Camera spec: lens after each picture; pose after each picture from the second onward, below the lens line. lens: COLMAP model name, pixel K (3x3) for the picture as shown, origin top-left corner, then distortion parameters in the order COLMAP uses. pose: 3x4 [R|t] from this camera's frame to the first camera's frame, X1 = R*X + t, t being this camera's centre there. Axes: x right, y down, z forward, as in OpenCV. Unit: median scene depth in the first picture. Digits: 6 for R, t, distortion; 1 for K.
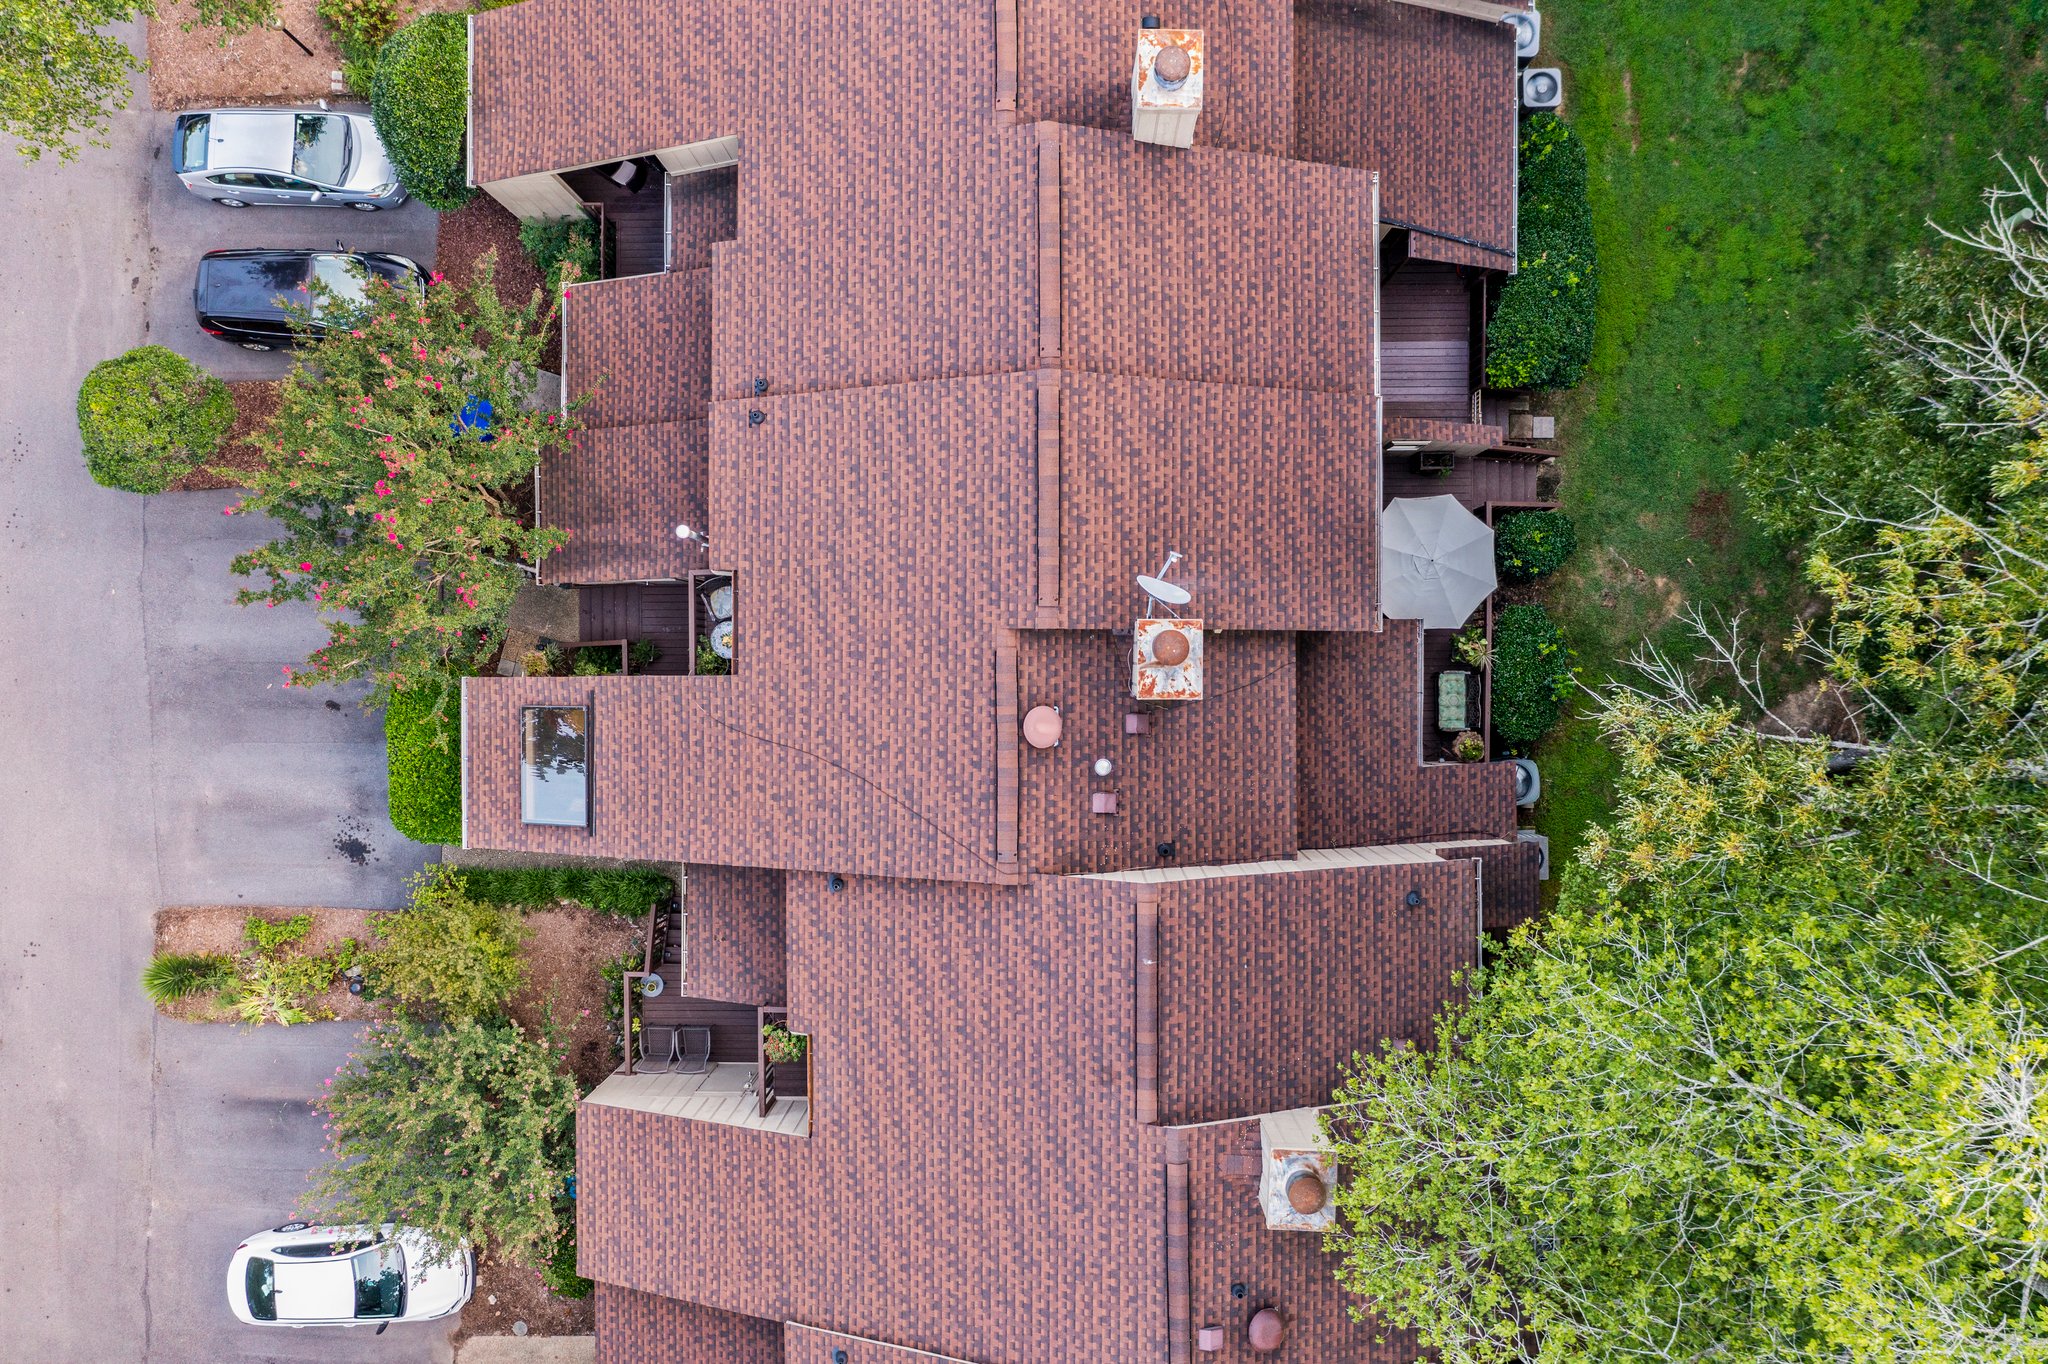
lens RADIAL K [[1646.3, 0, 1024.0], [0, 1646.3, 682.0], [0, 0, 1]] dist [-0.015042, -0.004380]
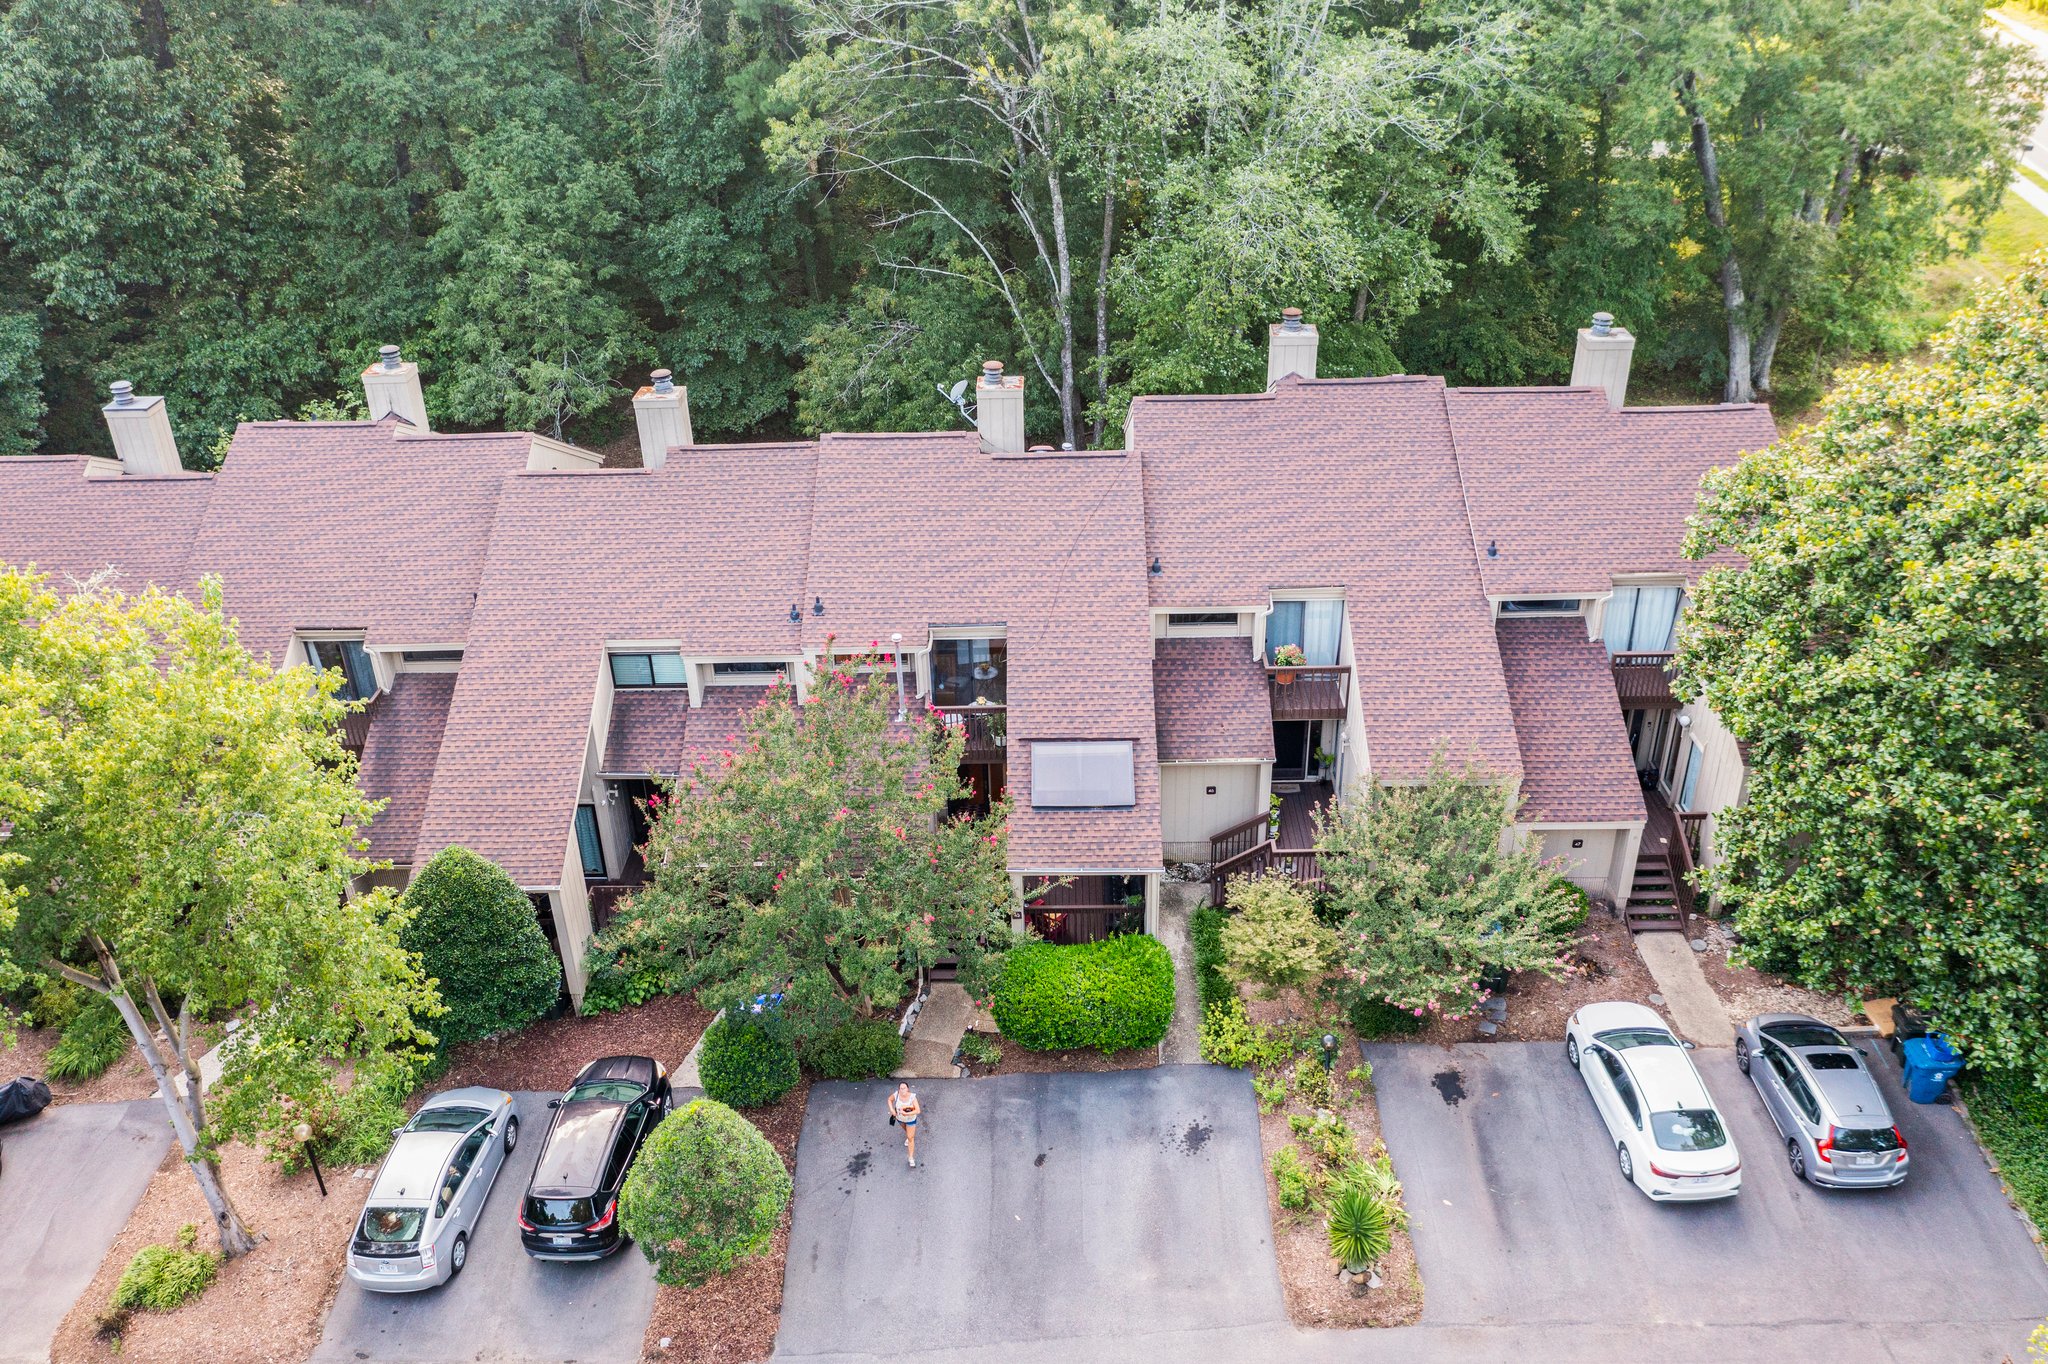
lens RADIAL K [[1625.0, 0, 1024.0], [0, 1625.0, 682.0], [0, 0, 1]] dist [-0.013187, 0.000764]
pose [[0.009915, -0.479765, 0.877341, -1.079000], [0.999472, -0.022393, -0.023541, 0.032875], [0.030941, 0.877111, 0.479289, 0.335179]]
